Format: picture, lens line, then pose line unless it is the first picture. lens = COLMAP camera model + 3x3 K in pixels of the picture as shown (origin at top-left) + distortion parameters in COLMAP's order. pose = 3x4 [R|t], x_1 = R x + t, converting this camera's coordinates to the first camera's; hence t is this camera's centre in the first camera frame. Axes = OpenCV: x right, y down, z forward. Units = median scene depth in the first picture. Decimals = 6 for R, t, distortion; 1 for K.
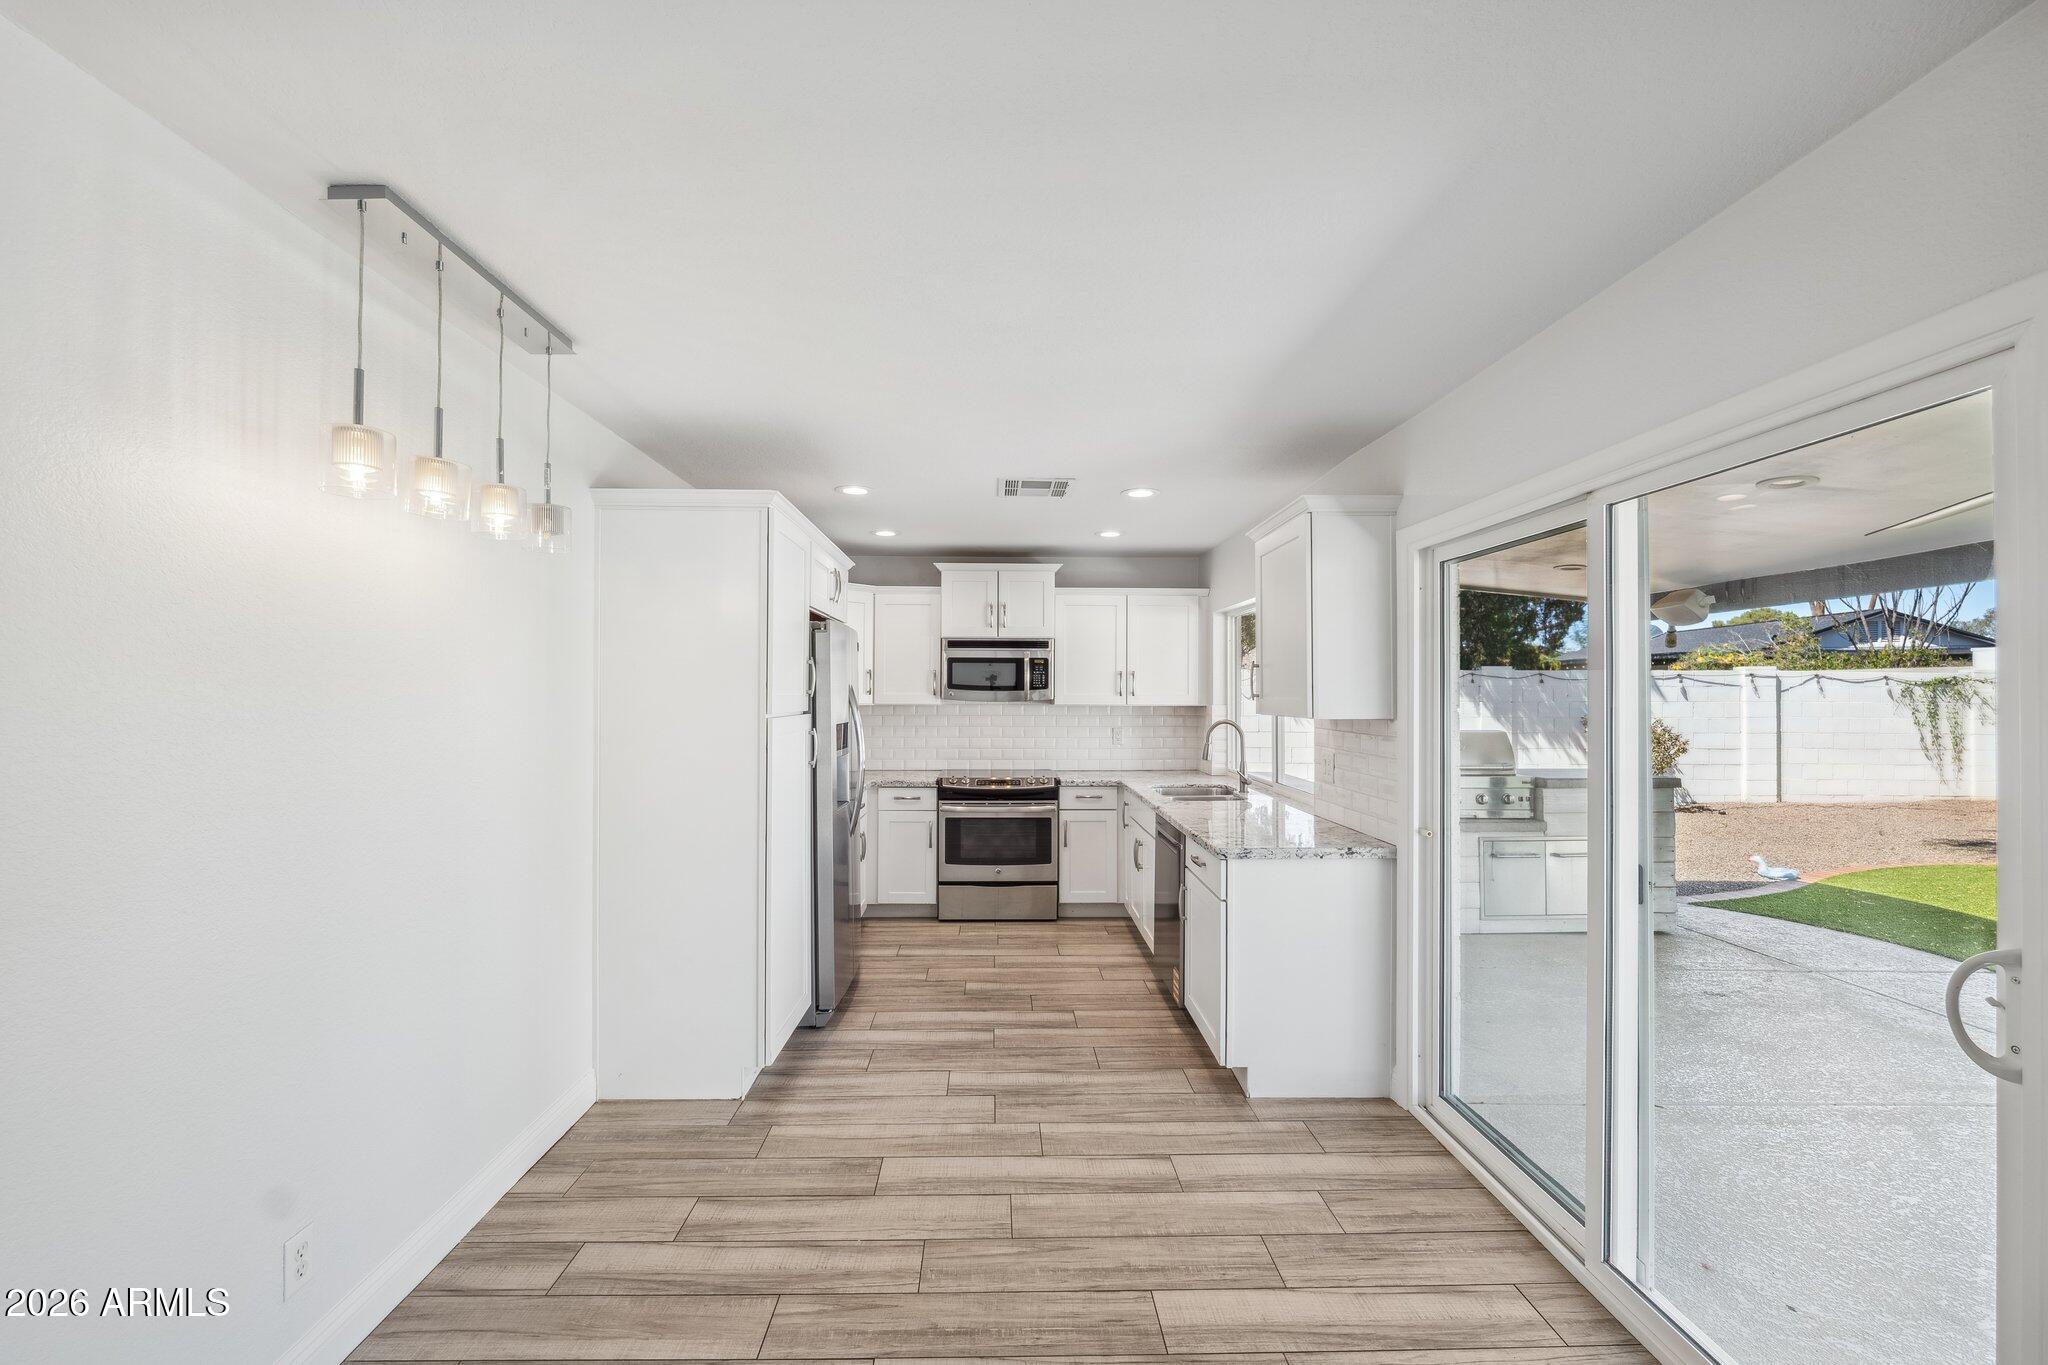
lens RADIAL K [[834.2, 0, 1010.1], [0, 834.2, 691.4], [0, 0, 1]] dist [-0.000358, 0.000121]
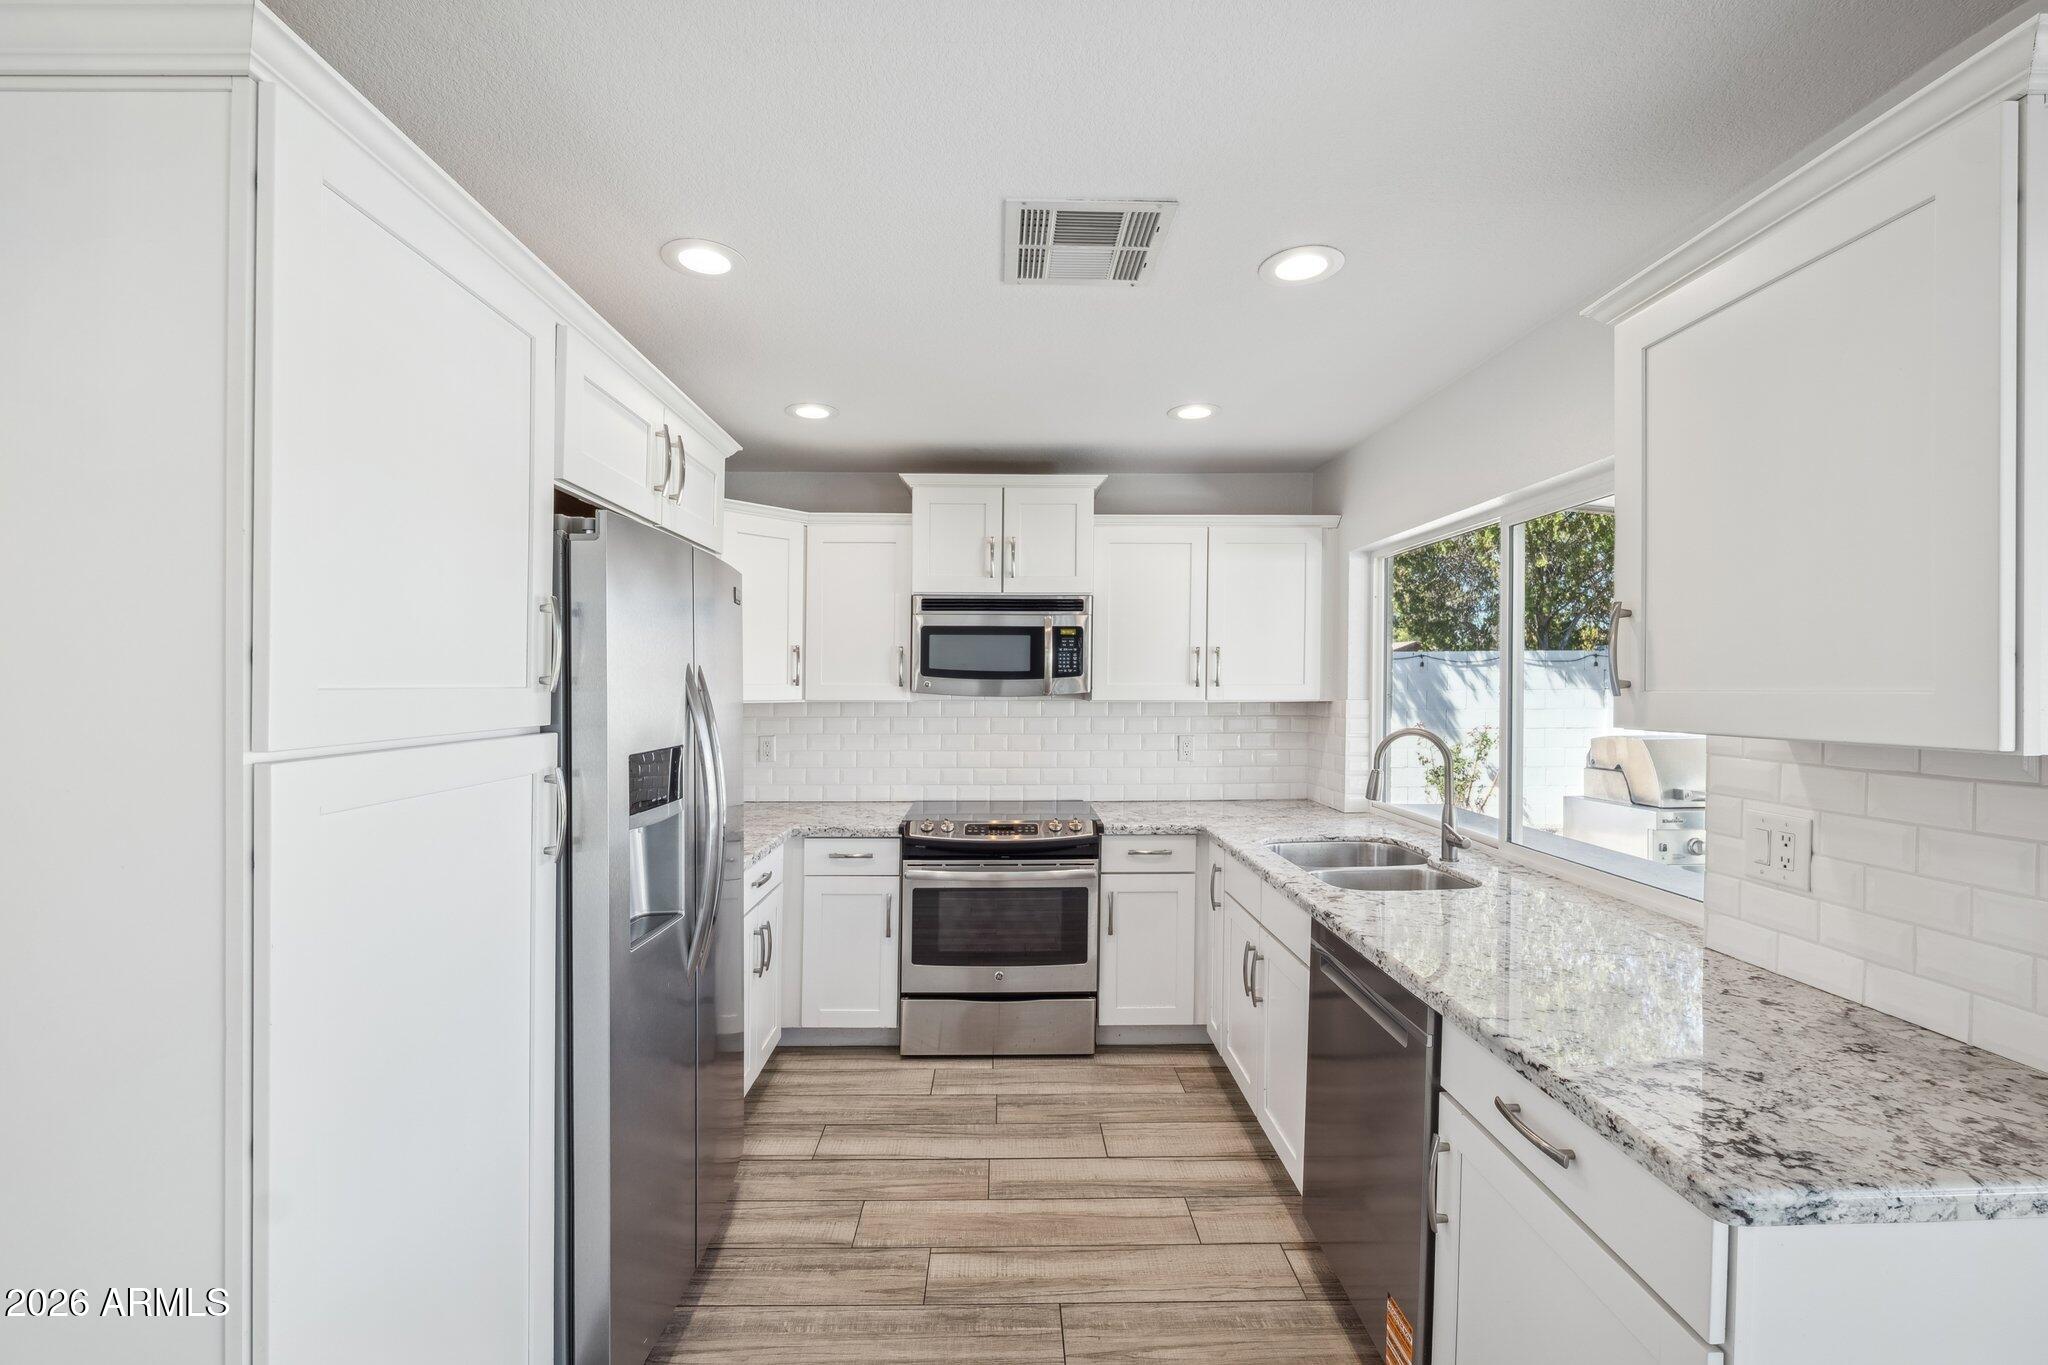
lens RADIAL K [[821.3, 0, 1024.0], [0, 821.3, 682.5], [0, 0, 1]] dist [0.000357, -0.007439]
pose [[0.999982, 0.000665, -0.006034, 0.005934], [-0.000642, 0.999993, 0.003818, -0.000314], [0.006036, -0.003814, 0.999975, 0.395694]]
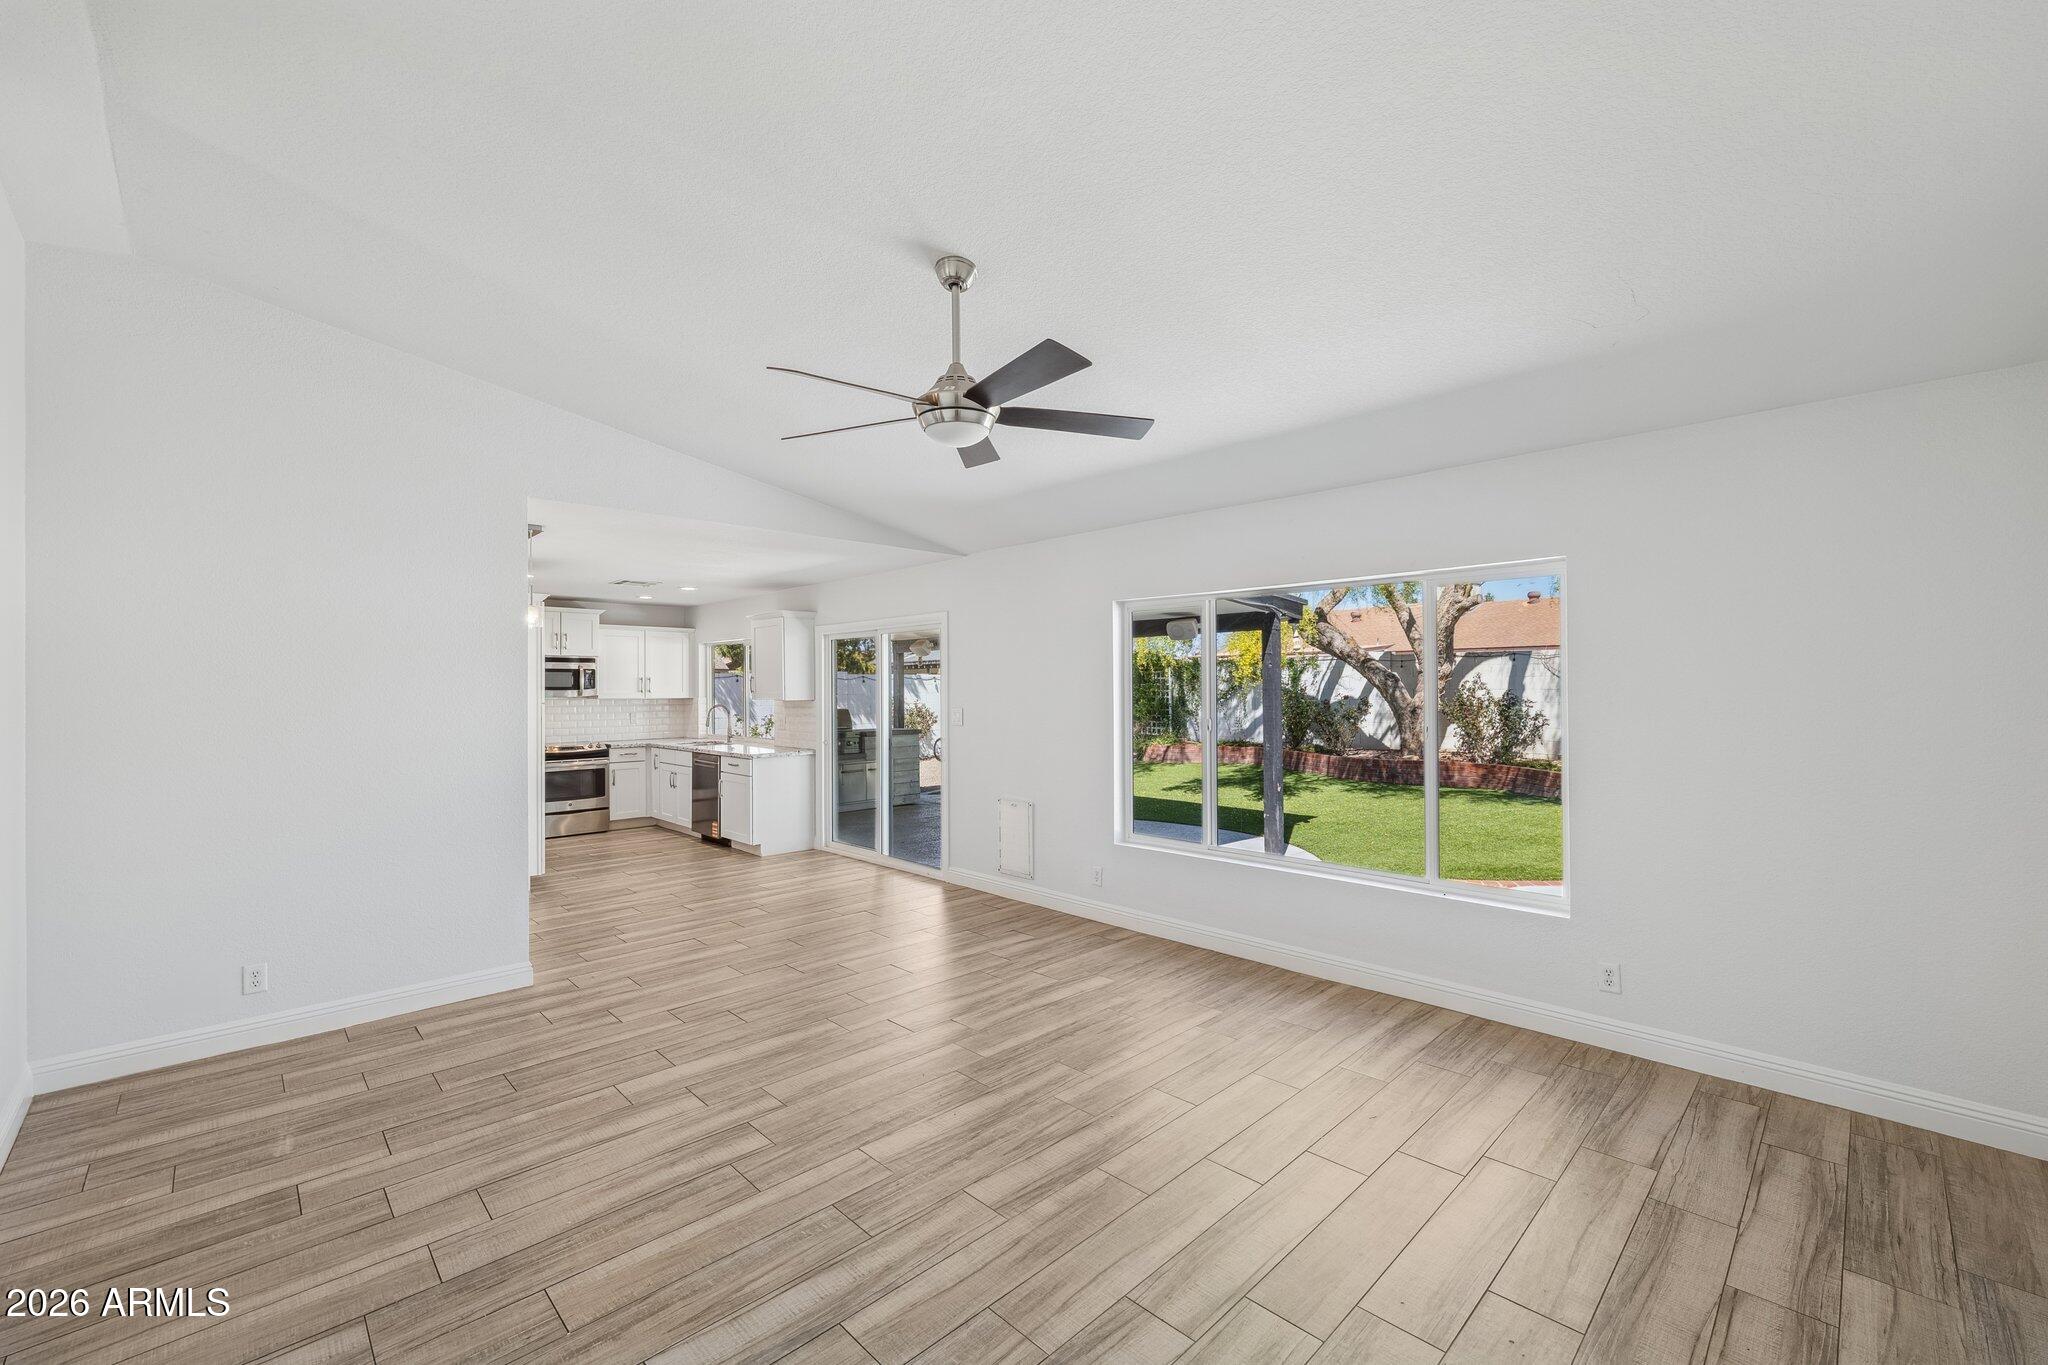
lens RADIAL K [[834.2, 0, 1010.1], [0, 834.2, 691.4], [0, 0, 1]] dist [-0.000358, 0.000121]
pose [[0.737265, -0.008389, 0.675552, -0.454555], [0.005980, 0.999965, 0.005891, -0.002481], [-0.675578, -0.000303, 0.737289, -0.711450]]
